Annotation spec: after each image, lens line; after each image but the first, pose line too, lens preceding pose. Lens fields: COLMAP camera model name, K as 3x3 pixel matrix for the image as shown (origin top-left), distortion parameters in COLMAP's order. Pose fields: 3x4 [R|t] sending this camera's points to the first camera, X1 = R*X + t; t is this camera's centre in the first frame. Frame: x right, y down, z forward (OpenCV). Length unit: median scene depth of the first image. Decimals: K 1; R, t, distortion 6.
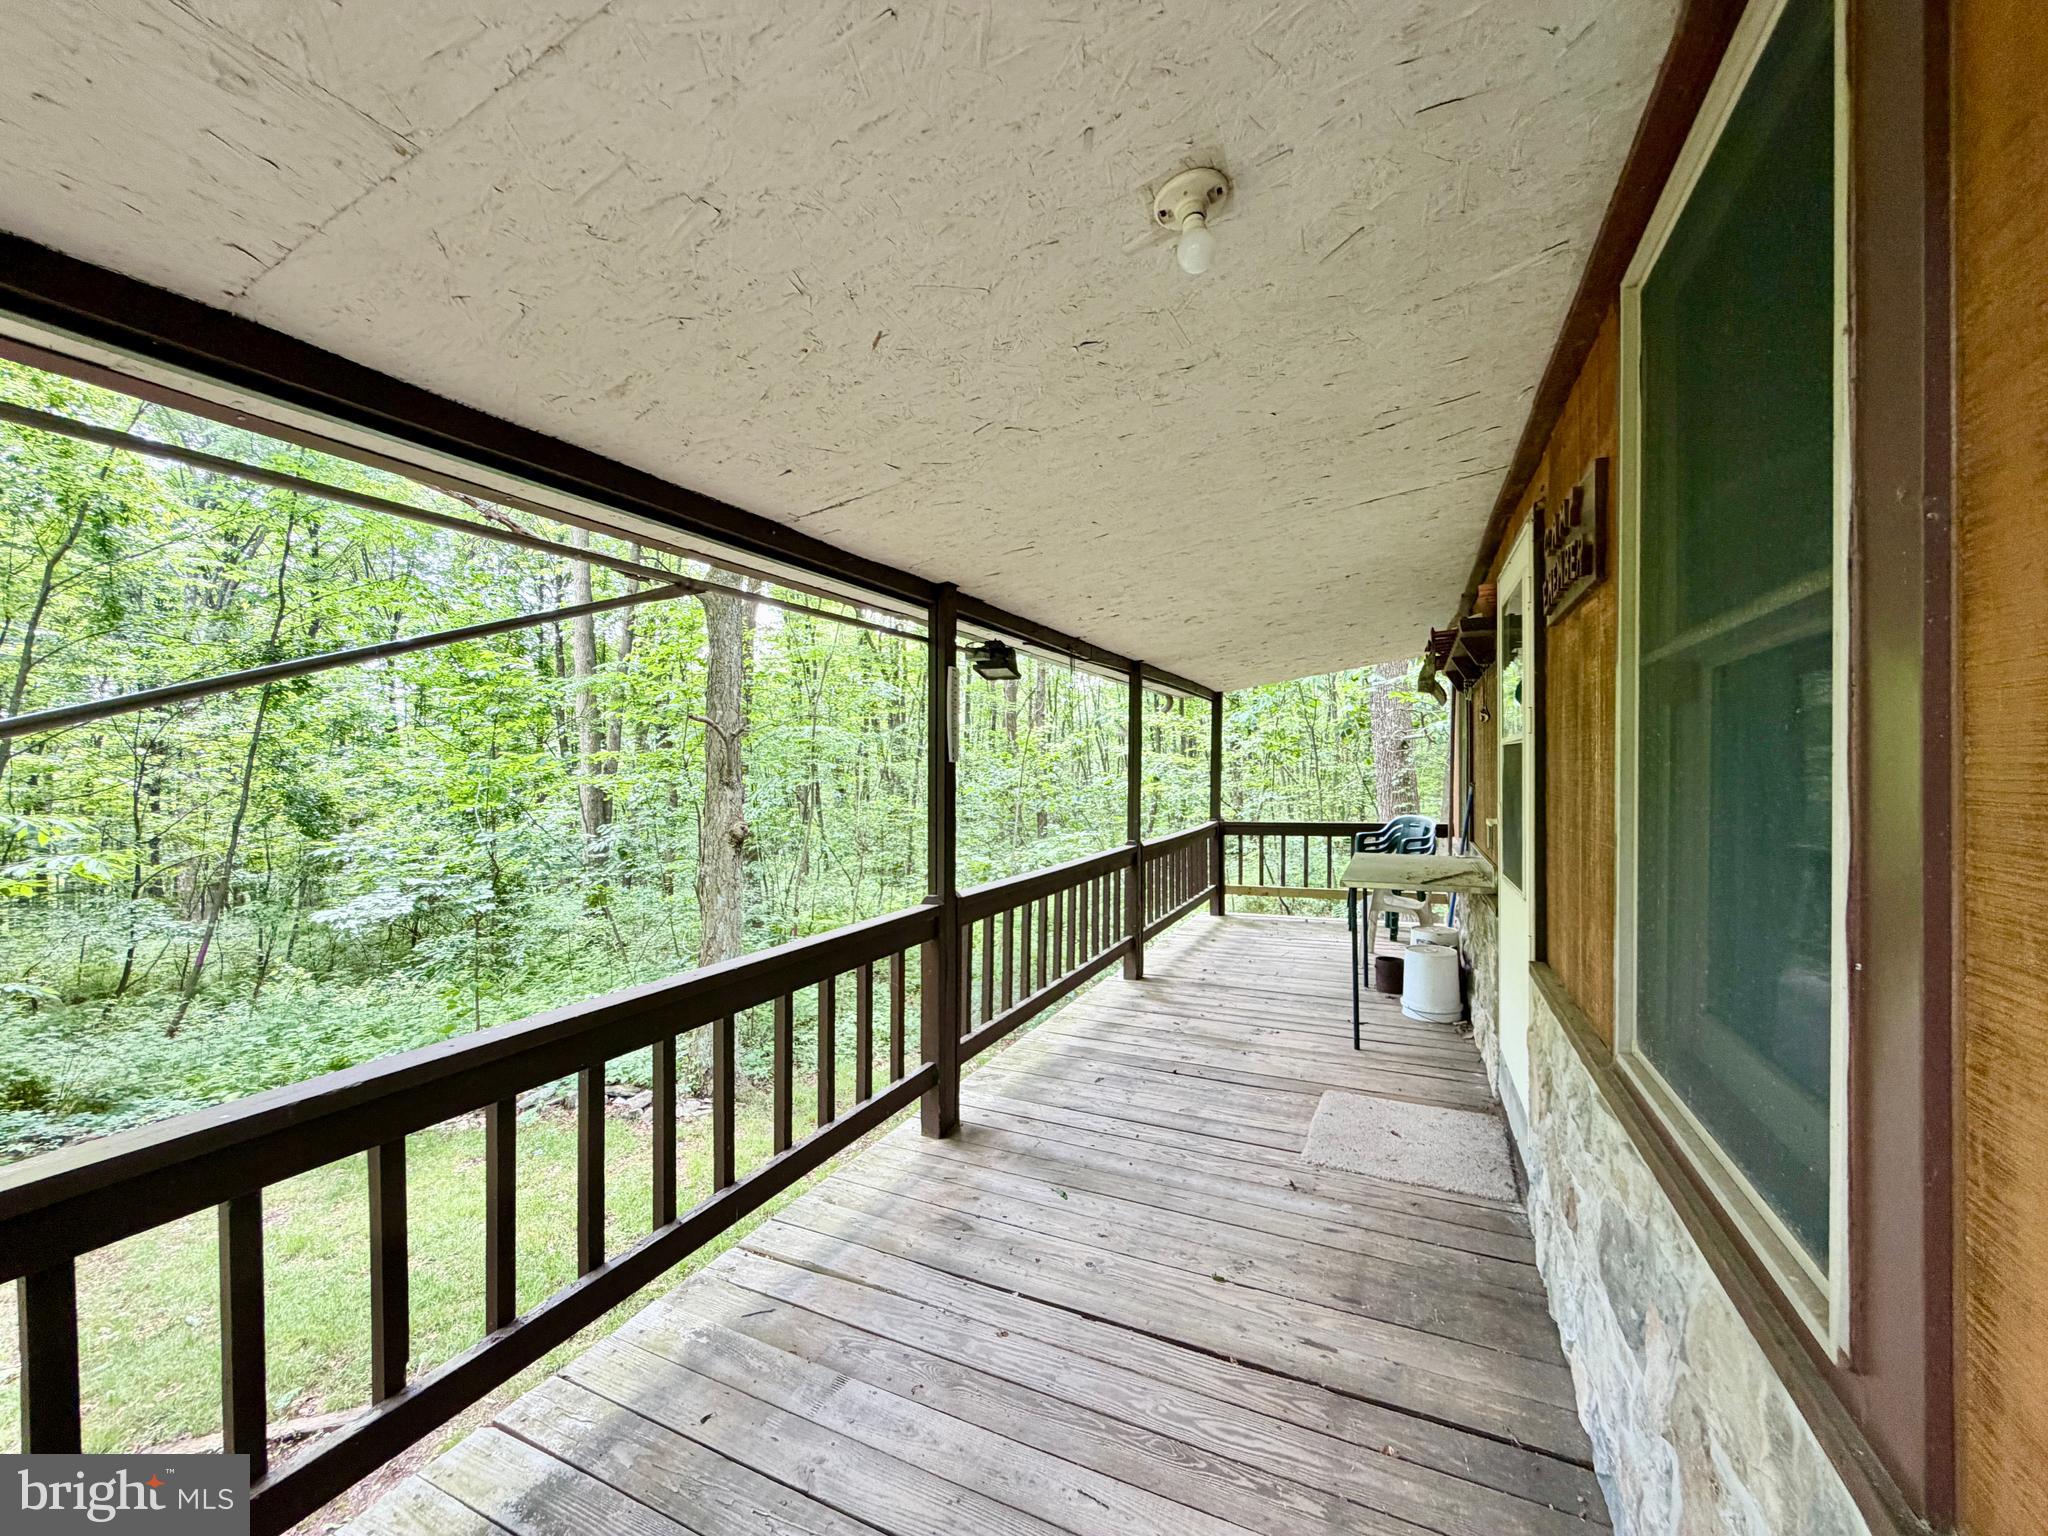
lens RADIAL K [[827.3, 0, 1018.2], [0, 827.3, 763.7], [0, 0, 1]] dist [0.012426, -0.000400]
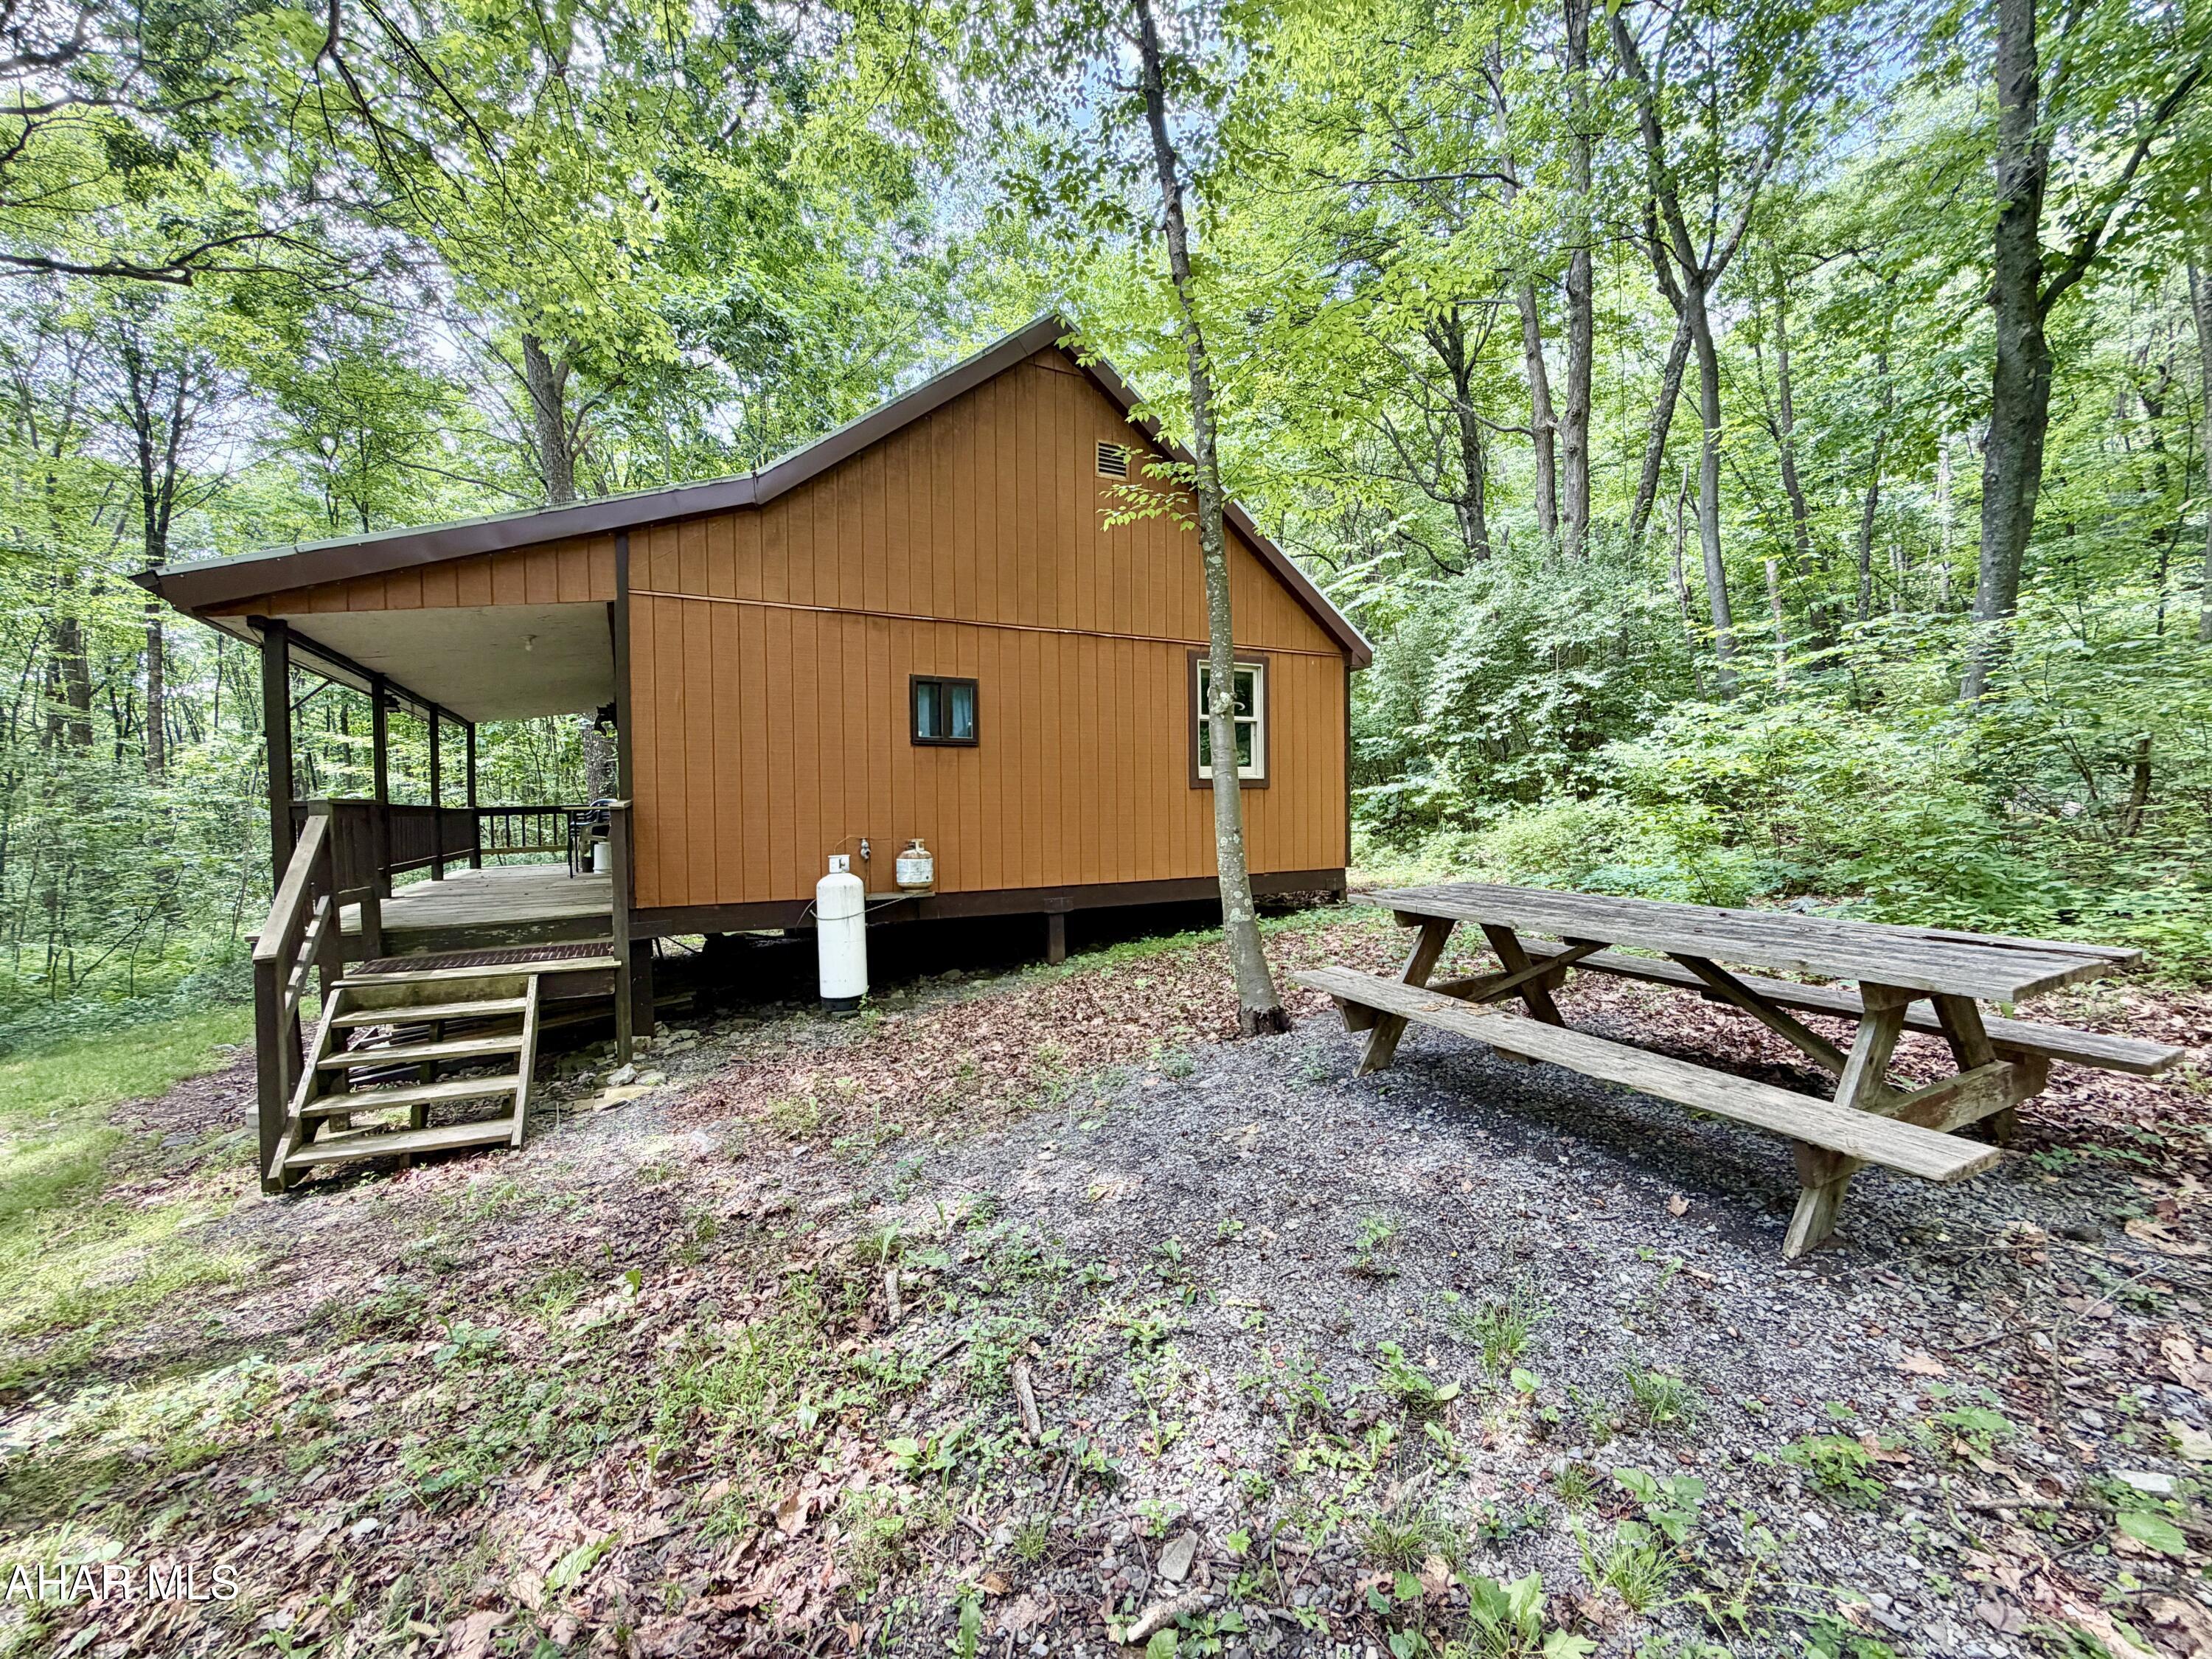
lens RADIAL K [[893.6, 0, 1099.7], [0, 893.6, 824.8], [0, 0, 1]] dist [0.012426, -0.000400]
pose [[0.612567, -0.025429, 0.790009, -0.371489], [0.015075, 0.999676, 0.020488, 0.085939], [-0.790275, -0.000641, 0.612752, -0.953244]]
